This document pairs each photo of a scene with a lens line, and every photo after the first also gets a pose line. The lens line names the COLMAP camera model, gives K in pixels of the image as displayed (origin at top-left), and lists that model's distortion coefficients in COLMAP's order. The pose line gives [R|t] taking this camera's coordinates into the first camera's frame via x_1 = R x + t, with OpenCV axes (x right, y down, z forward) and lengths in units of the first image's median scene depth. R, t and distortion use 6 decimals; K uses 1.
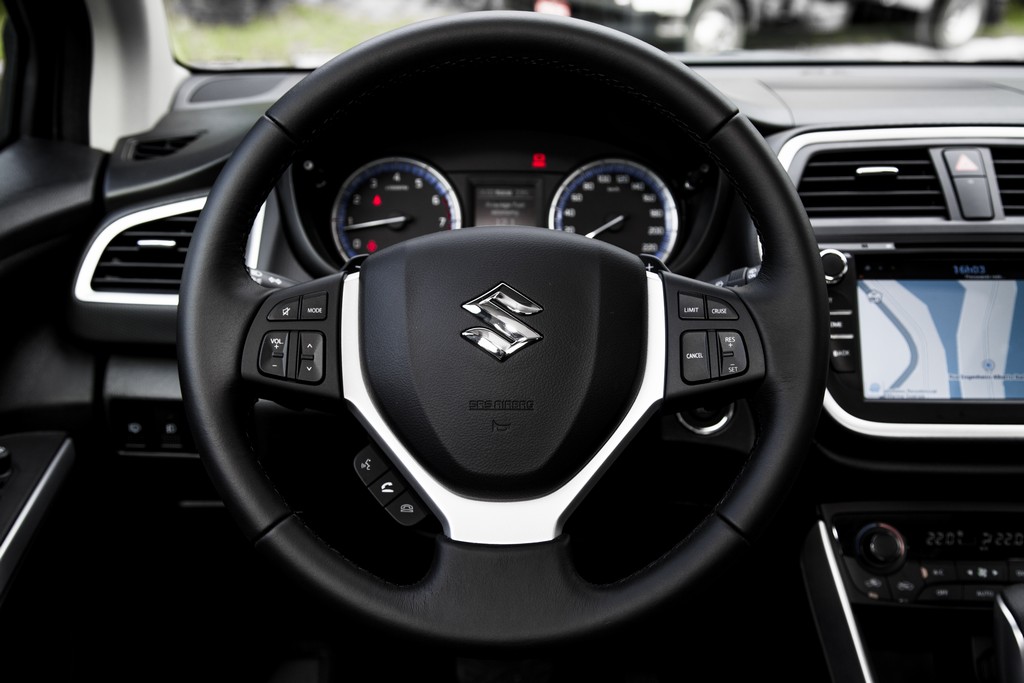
lens RADIAL K [[1349.3, 0, 507.1], [0, 1349.3, 319.8], [0, 0, 1]] dist [0.249413, -0.005170]
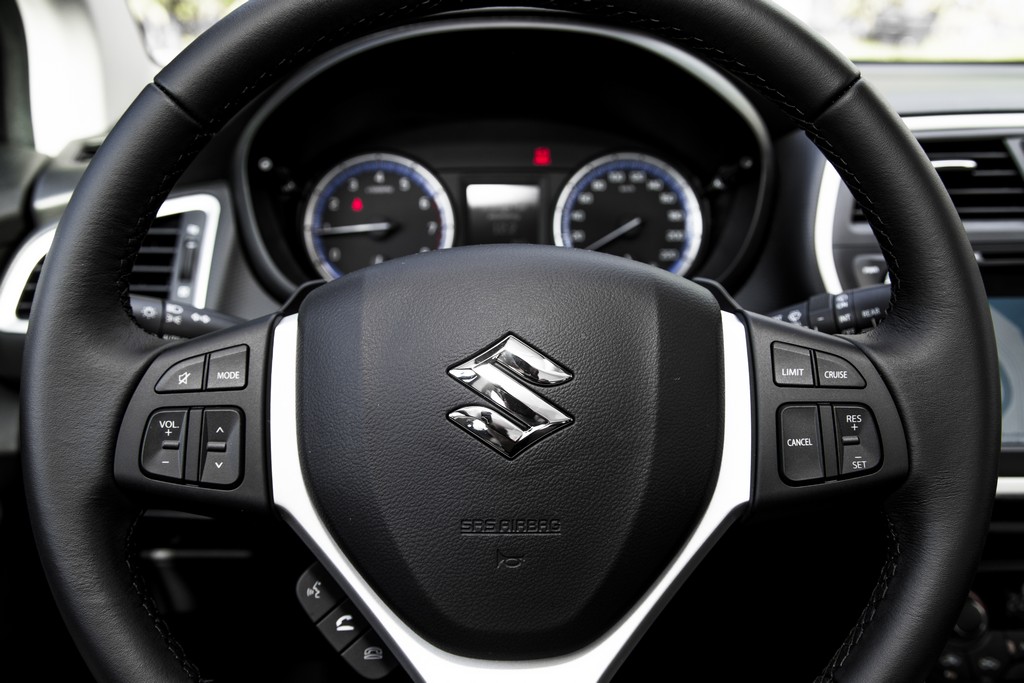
lens RADIAL K [[1053.4, 0, 512.0], [0, 1053.4, 341.5], [0, 0, 1]] dist [-0.011592, 0.229370]
pose [[0.999878, -0.011904, 0.010086, -0.004141], [0.011404, 0.998774, 0.048175, -0.032065], [-0.010647, -0.048054, 0.998788, 0.324019]]
